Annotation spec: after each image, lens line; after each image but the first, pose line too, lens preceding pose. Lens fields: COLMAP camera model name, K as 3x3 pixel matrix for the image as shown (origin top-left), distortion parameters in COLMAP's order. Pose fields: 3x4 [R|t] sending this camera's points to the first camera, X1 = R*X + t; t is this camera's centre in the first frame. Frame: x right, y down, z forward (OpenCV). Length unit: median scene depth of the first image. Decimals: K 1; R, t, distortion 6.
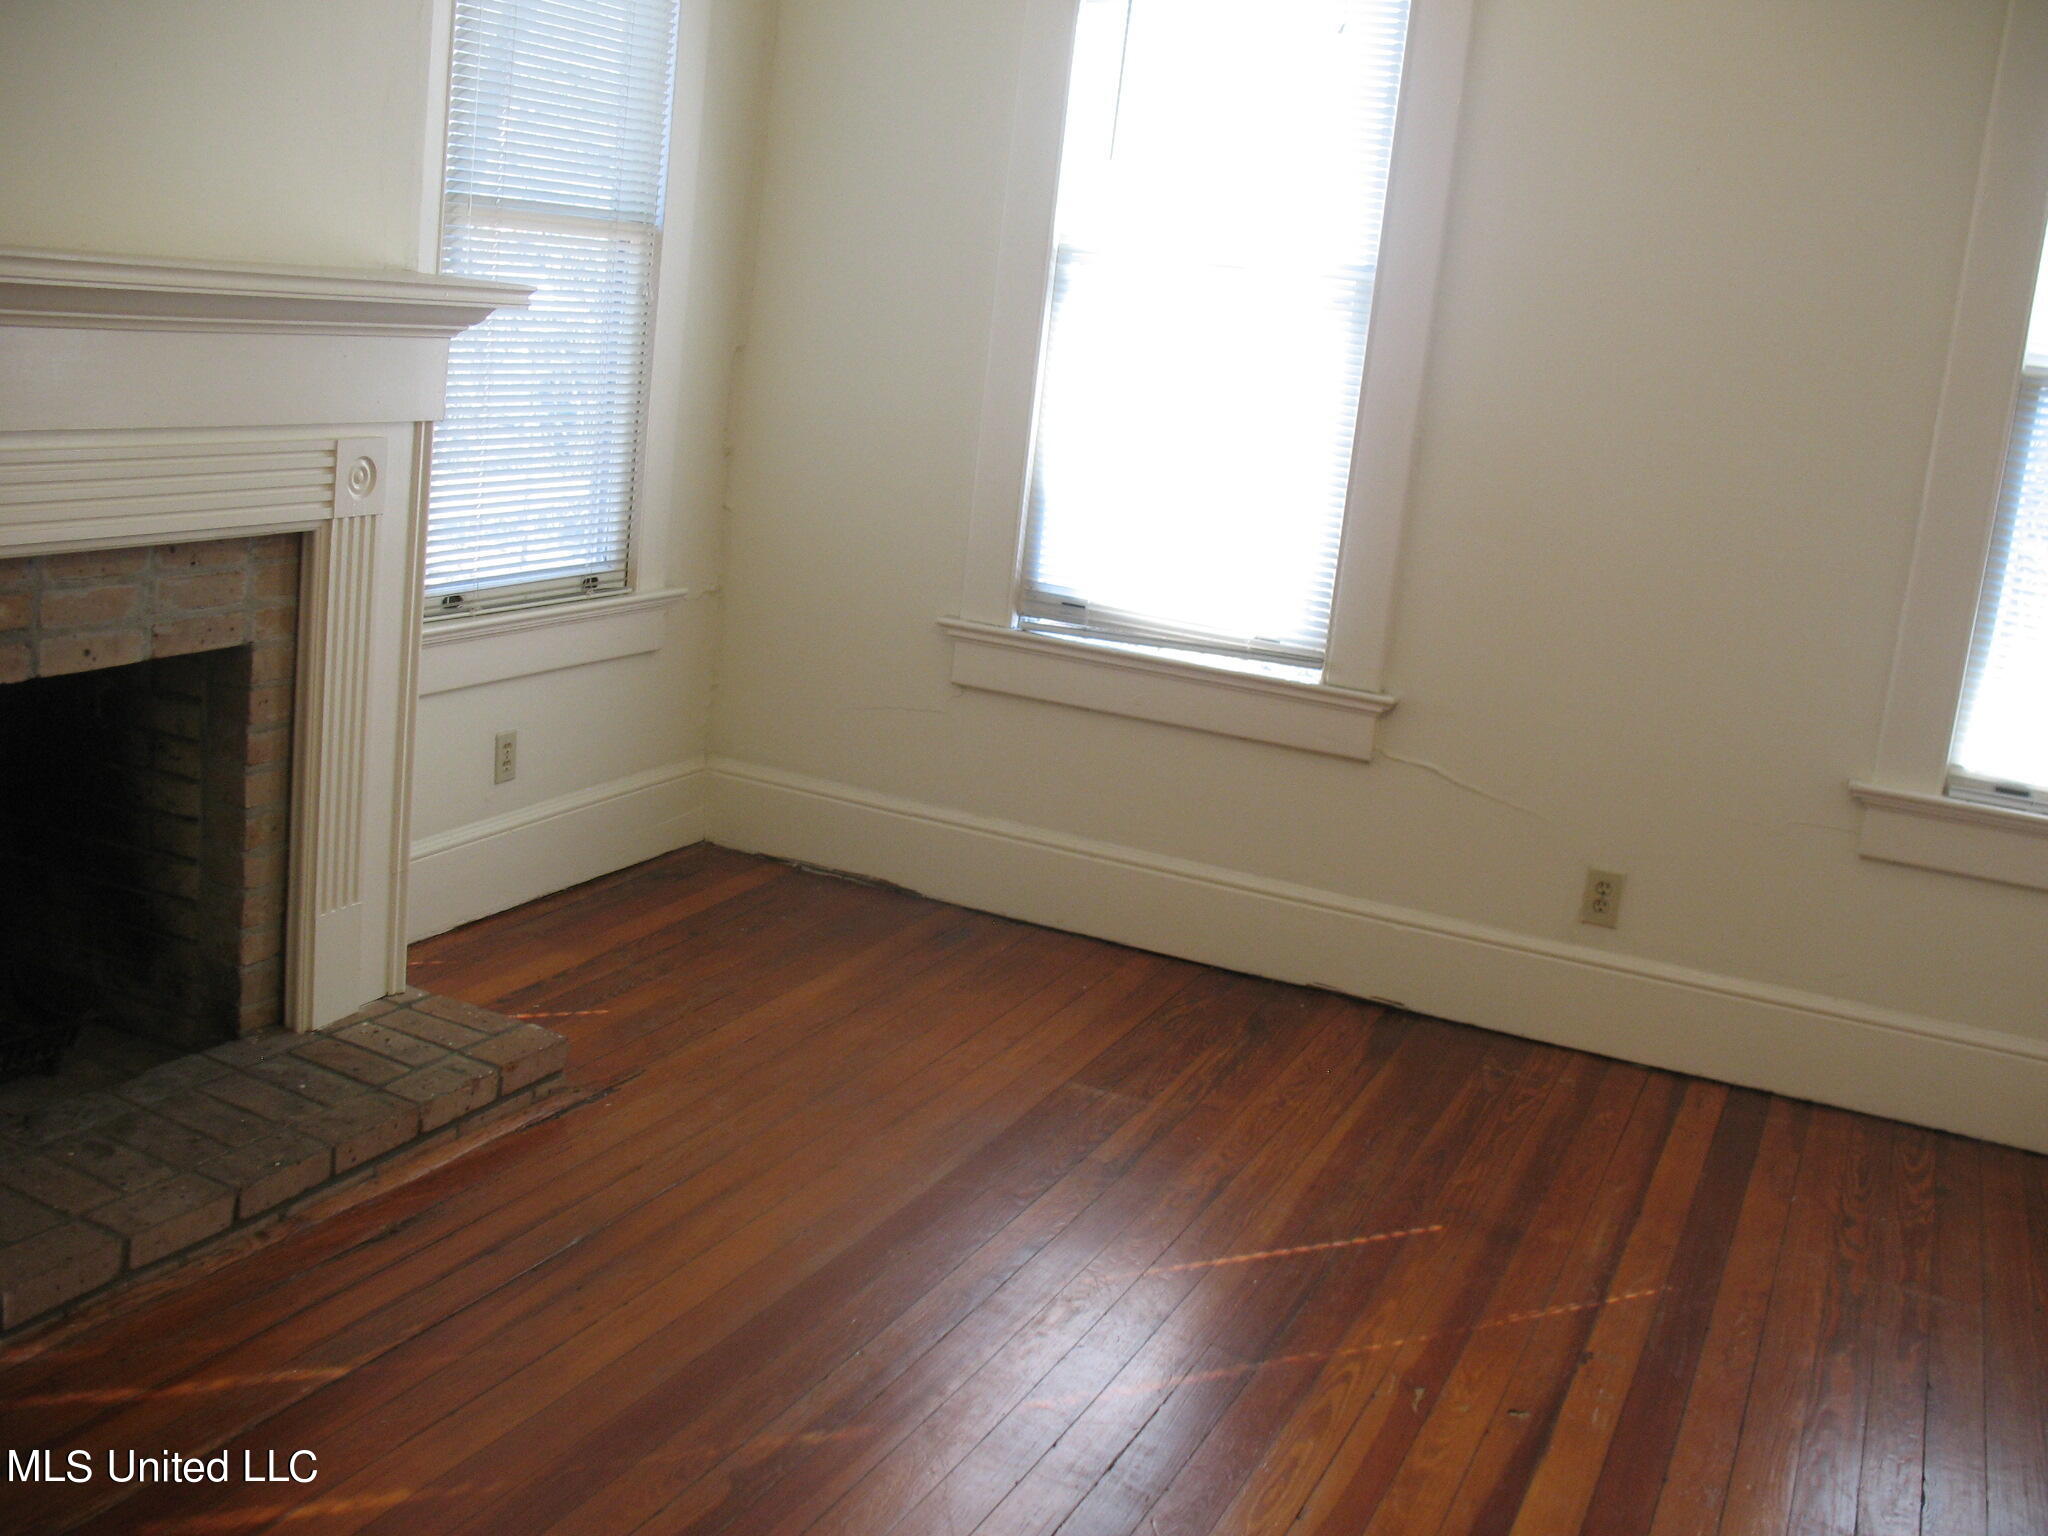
lens RADIAL K [[2106.4, 0, 1015.8], [0, 2106.4, 754.9], [0, 0, 1]] dist [-0.195913, 0.227987]
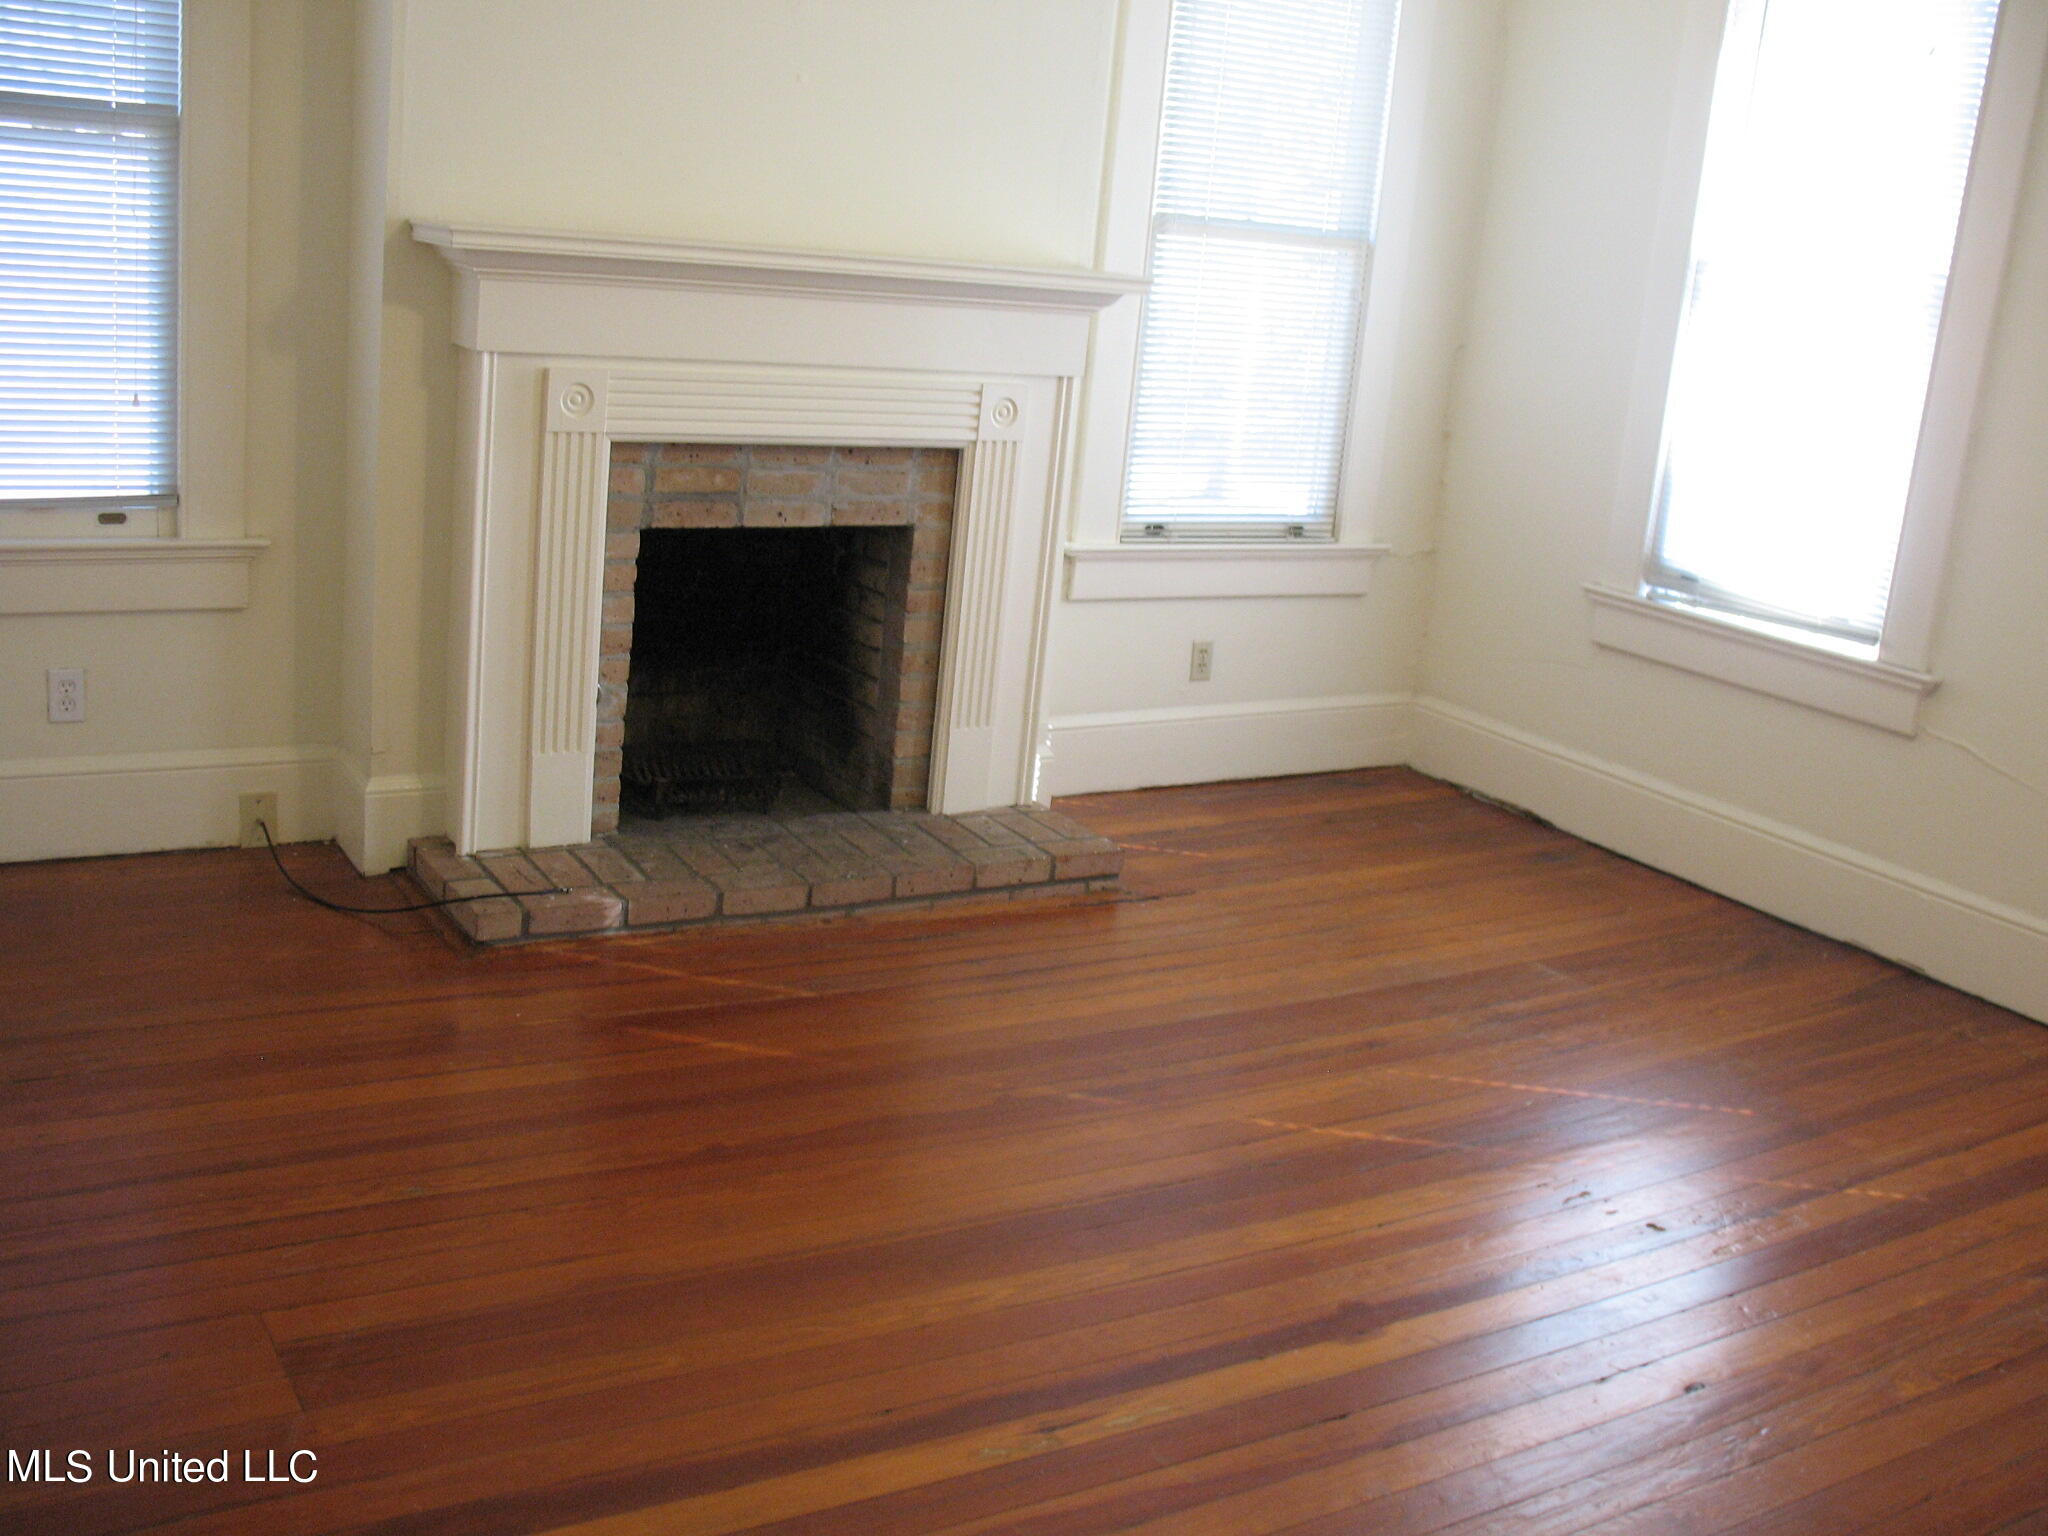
lens RADIAL K [[2106.4, 0, 1015.8], [0, 2106.4, 754.9], [0, 0, 1]] dist [-0.195913, 0.227987]
pose [[0.834178, 0.109162, -0.540584, 0.456298], [-0.122030, 0.992453, 0.012105, 0.072208], [0.537825, 0.055870, 0.841203, -0.156589]]
